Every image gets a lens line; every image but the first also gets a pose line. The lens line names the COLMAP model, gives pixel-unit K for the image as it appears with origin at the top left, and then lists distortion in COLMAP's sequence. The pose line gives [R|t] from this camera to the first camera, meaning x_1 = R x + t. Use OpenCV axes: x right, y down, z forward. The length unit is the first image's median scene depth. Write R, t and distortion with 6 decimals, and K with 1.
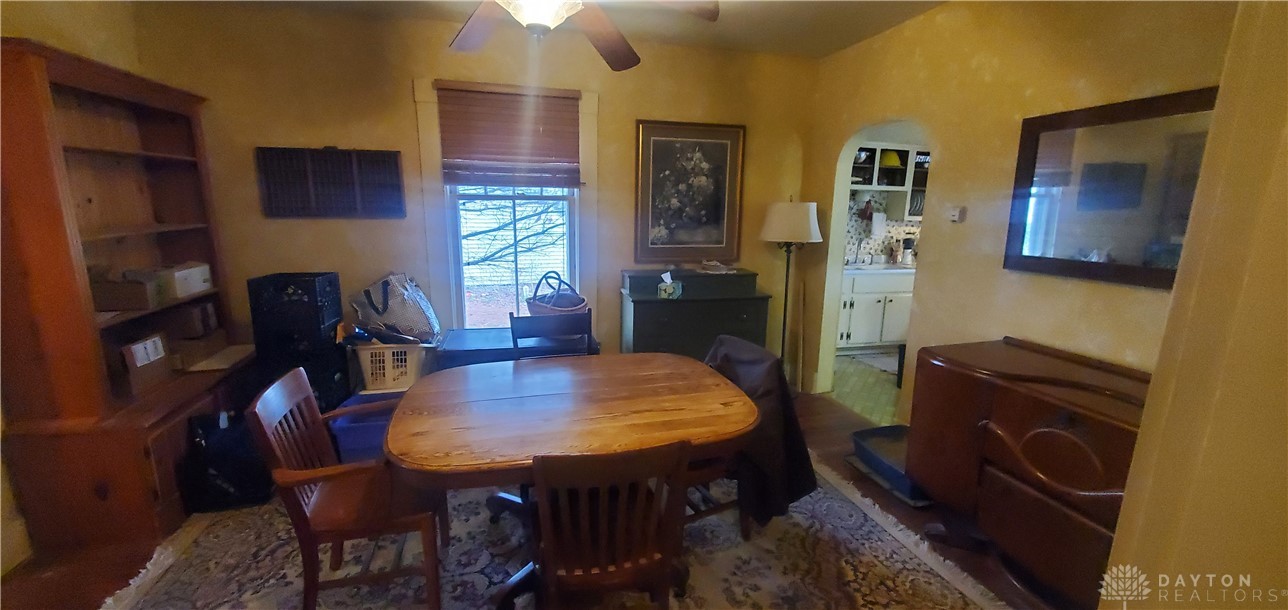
lens RADIAL K [[495.0, 0, 645.8], [0, 495.0, 319.0], [0, 0, 1]] dist [0.000030, 0.000019]
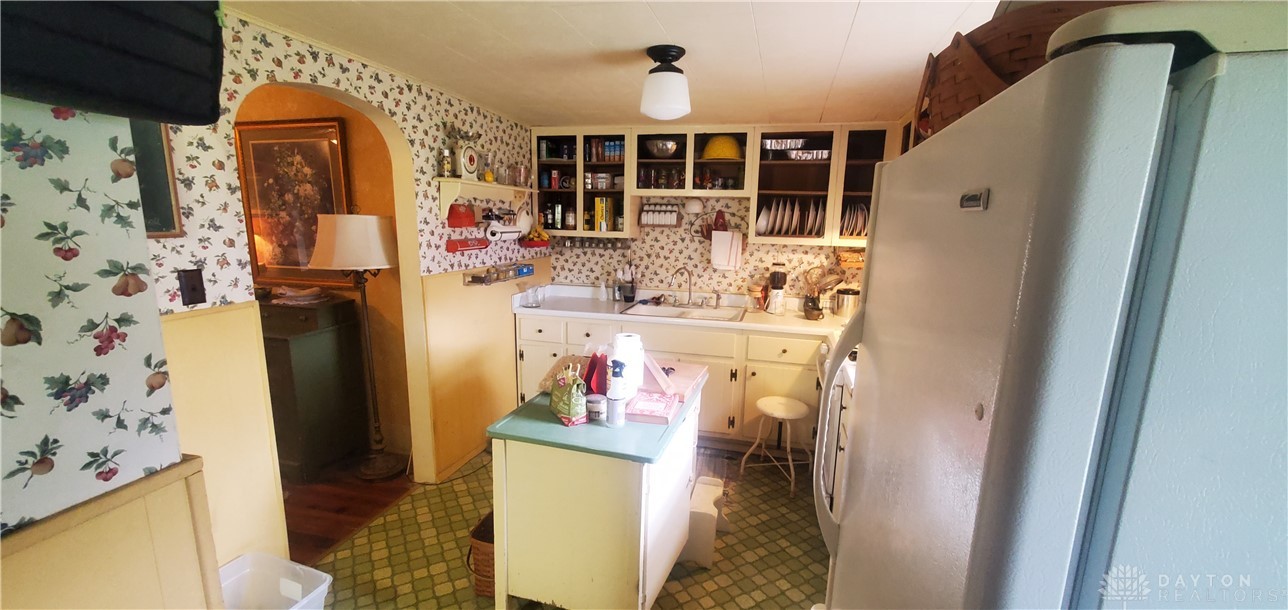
lens RADIAL K [[495.0, 0, 645.8], [0, 495.0, 319.0], [0, 0, 1]] dist [0.000030, 0.000019]
pose [[0.878718, 0.091117, -0.468563, 1.010589], [-0.107068, 0.994224, -0.007453, -0.119236], [0.465178, 0.056718, 0.883398, 0.547637]]
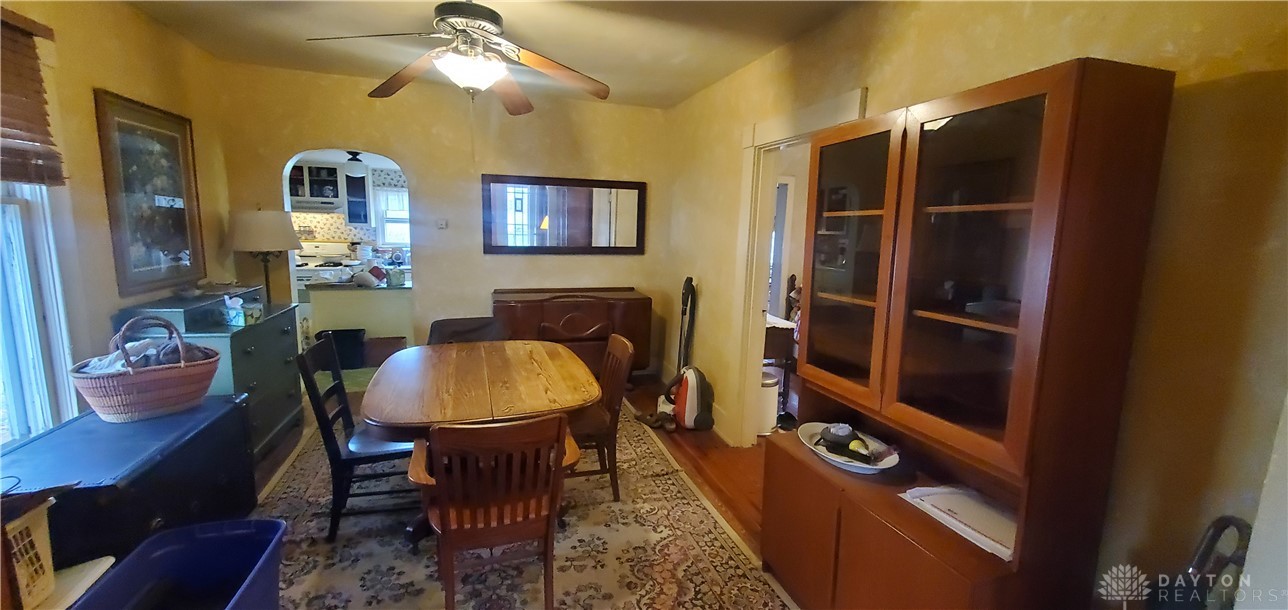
lens RADIAL K [[530.3, 0, 644.0], [0, 530.3, 305.0], [0, 0, 1]] dist [-0.000299, 0.000004]
pose [[-0.041808, -0.163062, 0.985730, -0.769480], [0.191868, 0.966919, 0.168088, -0.086497], [-0.980530, 0.196157, -0.009139, 0.306910]]
